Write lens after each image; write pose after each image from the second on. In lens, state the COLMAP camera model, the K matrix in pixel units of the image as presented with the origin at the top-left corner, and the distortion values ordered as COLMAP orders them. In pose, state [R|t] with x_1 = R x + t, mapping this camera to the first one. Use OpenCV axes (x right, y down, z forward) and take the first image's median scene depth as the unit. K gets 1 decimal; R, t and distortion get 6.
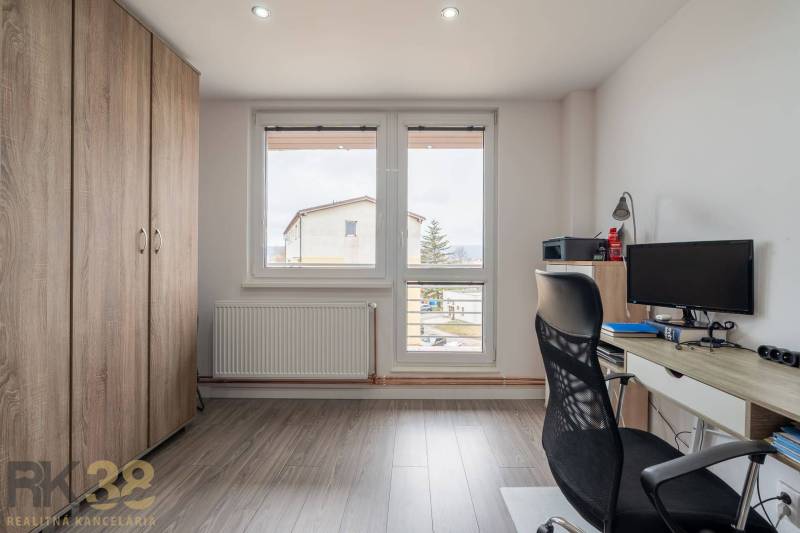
lens RADIAL K [[356.1, 0, 403.6], [0, 356.1, 264.7], [0, 0, 1]] dist [-0.005425, 0.002415]
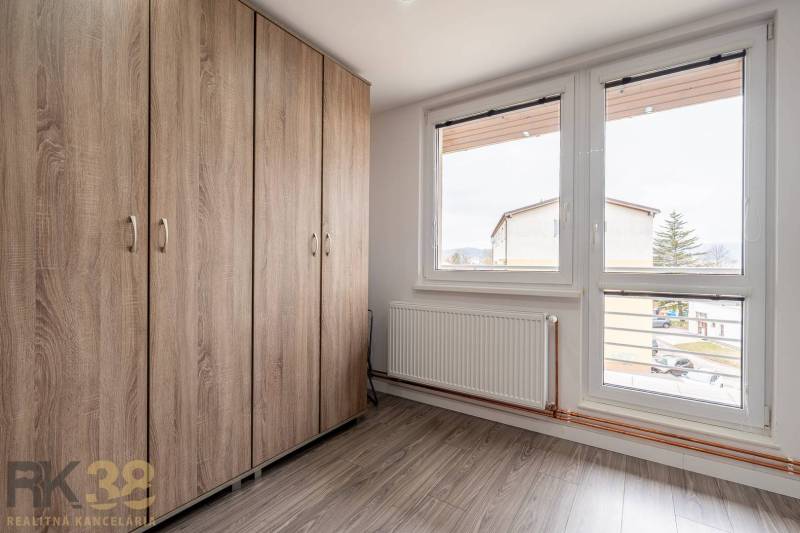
lens RADIAL K [[356.1, 0, 396.4], [0, 356.1, 264.3], [0, 0, 1]] dist [-0.005425, 0.002415]
pose [[0.838036, 0.002521, -0.545609, 0.069754], [-0.006651, 0.999962, -0.005595, -0.001176], [0.545574, 0.008317, 0.838021, 0.182137]]
